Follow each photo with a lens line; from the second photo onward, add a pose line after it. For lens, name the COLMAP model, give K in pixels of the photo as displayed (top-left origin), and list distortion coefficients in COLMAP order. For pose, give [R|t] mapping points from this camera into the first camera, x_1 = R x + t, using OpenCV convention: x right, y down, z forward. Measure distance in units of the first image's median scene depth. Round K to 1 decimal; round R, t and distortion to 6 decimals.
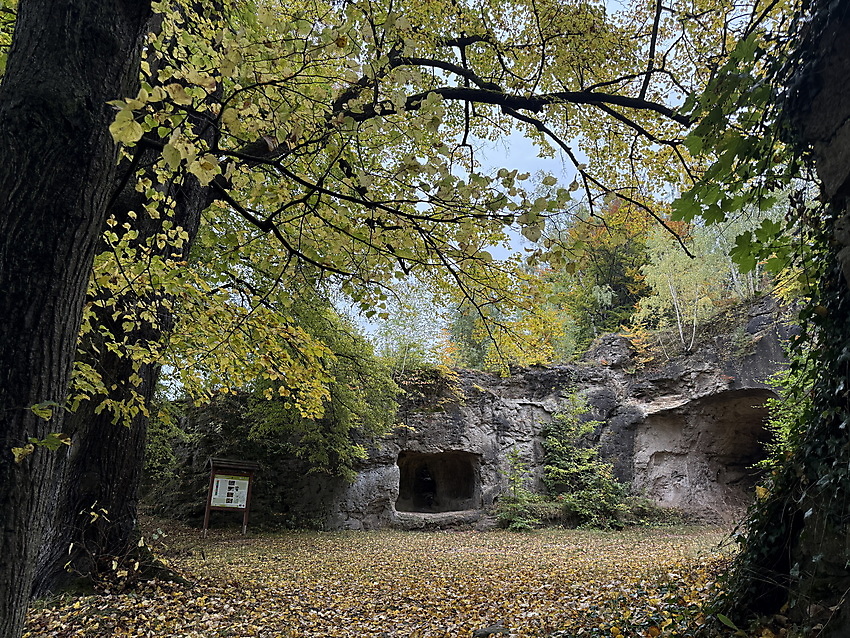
lens RADIAL K [[614.4, 0, 431.2], [0, 614.4, 318.2], [0, 0, 1]] dist [0.116698, -0.102866]
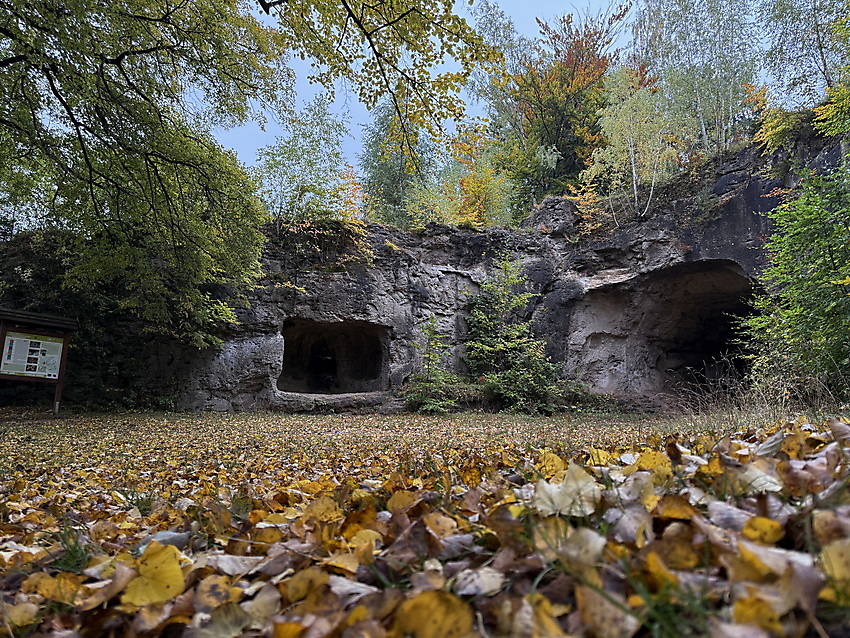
lens RADIAL K [[614.4, 0, 427.9], [0, 614.4, 305.7], [0, 0, 1]] dist [0.116698, -0.102866]
pose [[0.994472, 0.033622, 0.099479, 0.046198], [-0.046922, 0.989797, 0.134540, 0.079051], [-0.093940, -0.138464, 0.985902, 0.193596]]
